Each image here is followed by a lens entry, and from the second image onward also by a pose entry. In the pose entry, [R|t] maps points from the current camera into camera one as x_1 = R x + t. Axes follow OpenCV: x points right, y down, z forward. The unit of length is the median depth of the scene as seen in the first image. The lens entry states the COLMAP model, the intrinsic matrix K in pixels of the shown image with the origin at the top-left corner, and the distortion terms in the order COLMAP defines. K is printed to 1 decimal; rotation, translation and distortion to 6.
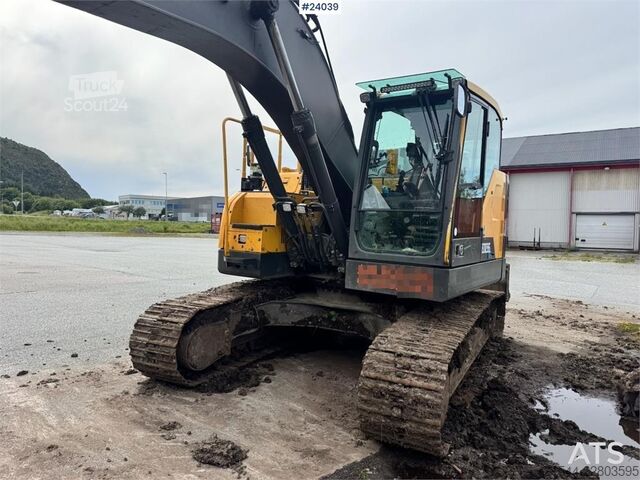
lens RADIAL K [[450.1, 0, 326.4], [0, 450.1, 235.1], [0, 0, 1]] dist [0.057370, -0.055127]
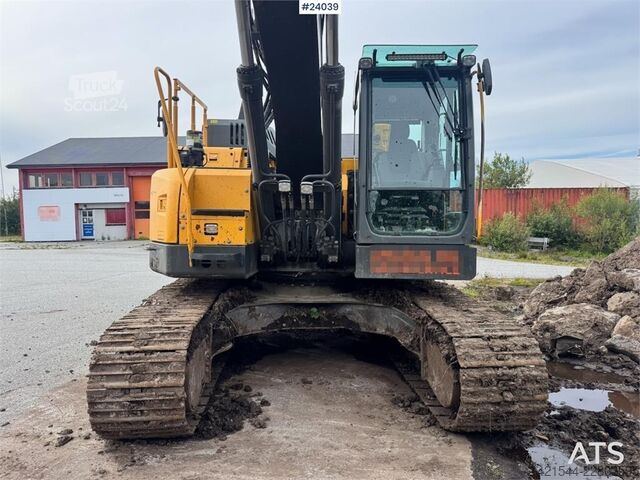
lens RADIAL K [[450.1, 0, 320.7], [0, 450.1, 238.2], [0, 0, 1]] dist [0.057370, -0.055127]
pose [[0.854975, -0.052964, 0.515958, -0.483037], [0.042157, 0.998577, 0.032648, 0.007894], [-0.516953, -0.006161, 0.855991, 0.284400]]
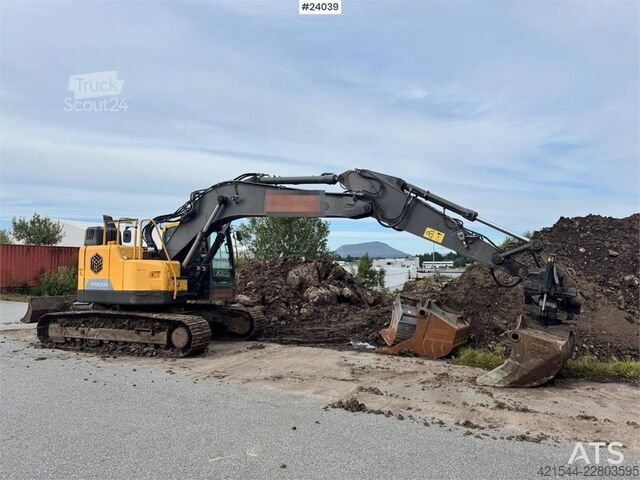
lens RADIAL K [[450.1, 0, 321.8], [0, 450.1, 238.3], [0, 0, 1]] dist [0.057370, -0.055127]
pose [[-0.102664, 0.032163, 0.994196, -2.598544], [0.025320, 0.999238, -0.029712, -0.138519], [-0.994394, 0.022123, -0.103400, 0.641922]]
